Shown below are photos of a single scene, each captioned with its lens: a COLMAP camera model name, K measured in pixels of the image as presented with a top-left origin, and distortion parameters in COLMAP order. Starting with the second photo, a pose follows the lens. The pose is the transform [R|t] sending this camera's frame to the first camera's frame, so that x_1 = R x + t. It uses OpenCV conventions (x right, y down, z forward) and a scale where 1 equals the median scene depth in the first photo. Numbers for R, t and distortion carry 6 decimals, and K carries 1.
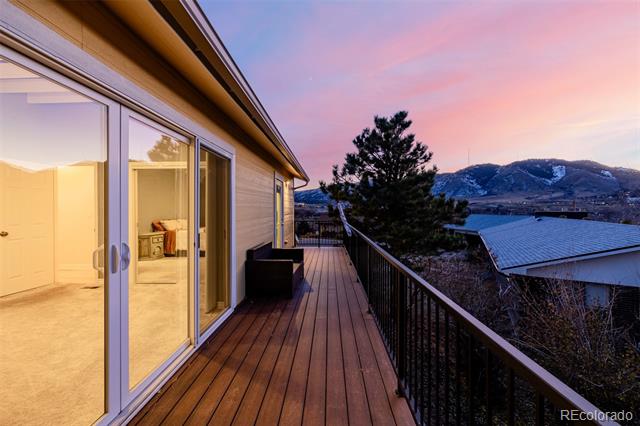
lens RADIAL K [[264.9, 0, 320.4], [0, 264.9, 211.4], [0, 0, 1]] dist [-0.001285, -0.000138]
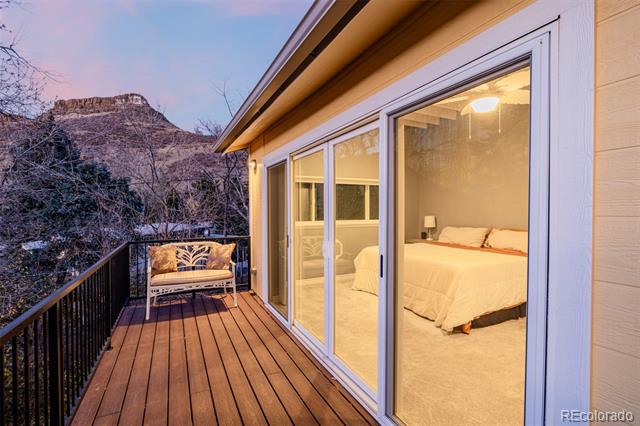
lens RADIAL K [[305.1, 0, 321.2], [0, 305.1, 214.4], [0, 0, 1]] dist [0.000415, -0.000035]
pose [[-0.882034, 0.005354, -0.471155, 0.042966], [-0.003378, 0.999838, 0.017687, -0.036783], [0.471173, 0.017192, -0.881873, 2.069706]]
